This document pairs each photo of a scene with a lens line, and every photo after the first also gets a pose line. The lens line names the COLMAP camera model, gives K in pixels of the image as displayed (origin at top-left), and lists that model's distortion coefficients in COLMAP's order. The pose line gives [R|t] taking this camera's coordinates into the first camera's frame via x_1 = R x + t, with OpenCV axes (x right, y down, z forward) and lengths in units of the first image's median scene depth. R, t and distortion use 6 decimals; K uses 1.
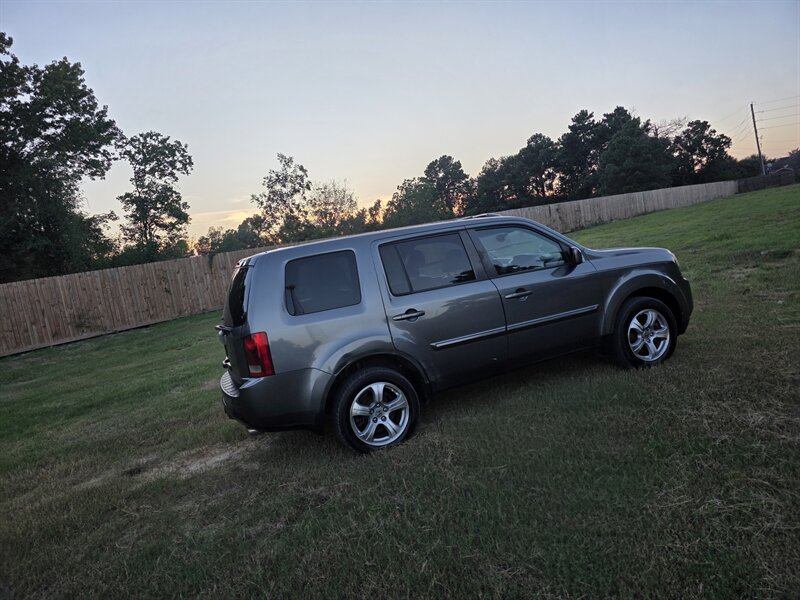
lens RADIAL K [[536.1, 0, 400.0], [0, 536.1, 300.0], [0, 0, 1]] dist [0.067269, -0.069118]
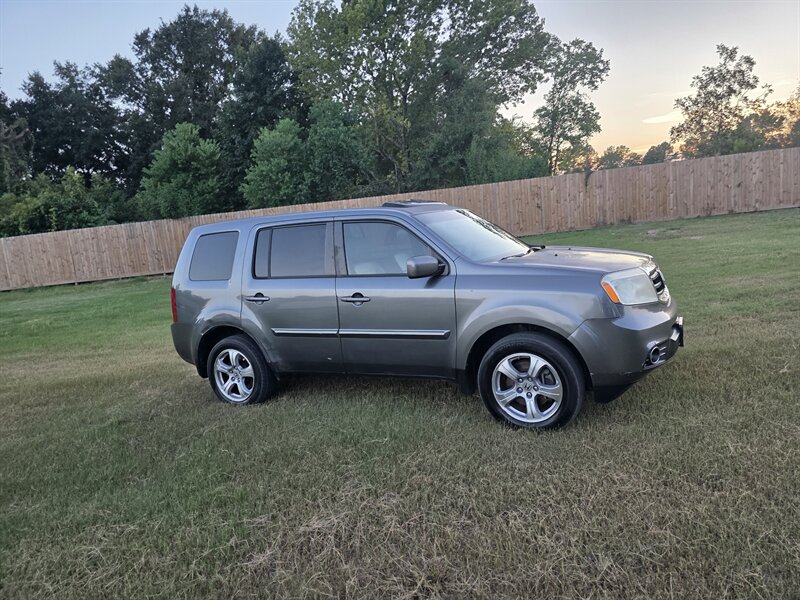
lens RADIAL K [[548.3, 0, 405.1], [0, 548.3, 284.0], [0, 0, 1]] dist [0.059116, -0.073860]
pose [[0.664948, 0.190843, -0.722097, 0.209897], [-0.082248, 0.979635, 0.183169, -0.047381], [0.742347, -0.062406, 0.667103, 0.096893]]
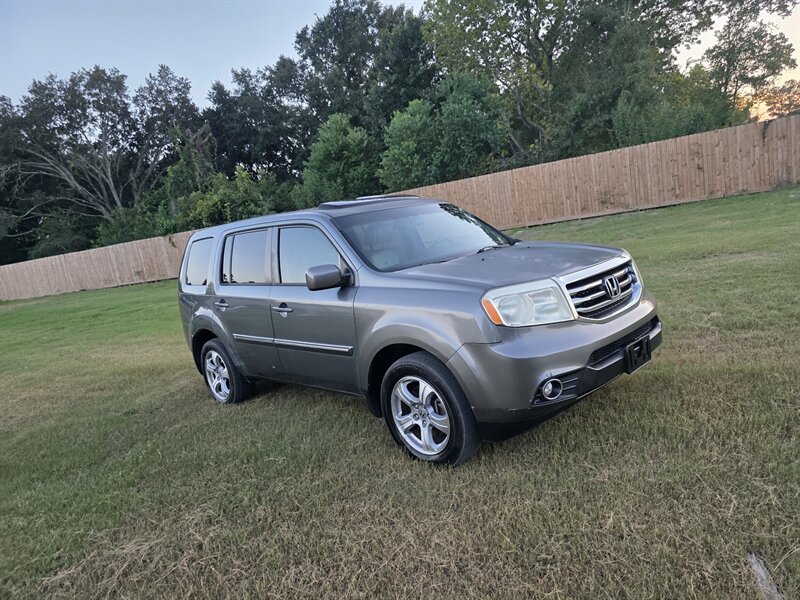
lens RADIAL K [[543.3, 0, 395.3], [0, 543.3, 301.2], [0, 0, 1]] dist [0.057350, -0.061127]
pose [[0.399496, 0.246325, -0.883021, 0.240529], [0.006601, 0.962426, 0.271462, -0.058709], [0.916711, -0.114277, 0.382860, 0.182419]]
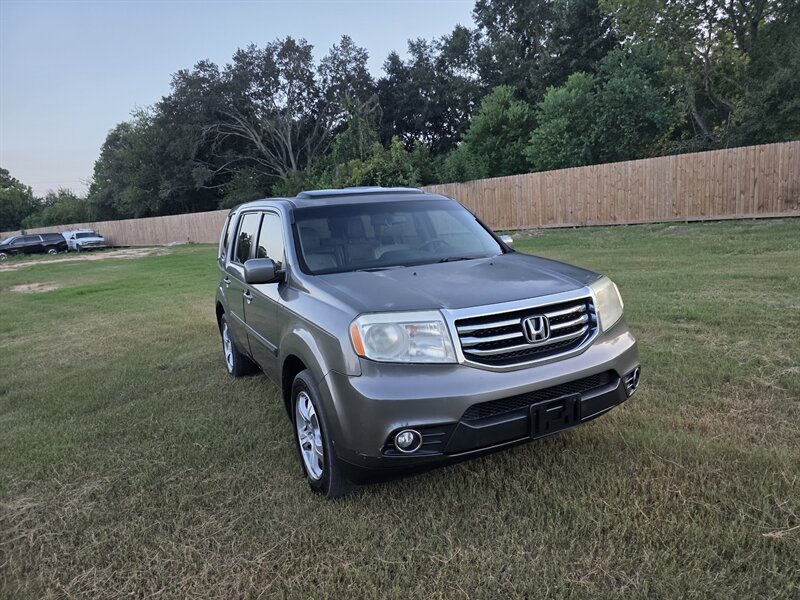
lens RADIAL K [[536.1, 0, 400.0], [0, 536.1, 300.0], [0, 0, 1]] dist [0.067269, -0.069118]
pose [[0.098531, 0.324197, -0.940844, 0.238458], [-0.031405, 0.945987, 0.322680, -0.066077], [0.994638, -0.002247, 0.103391, 0.262301]]
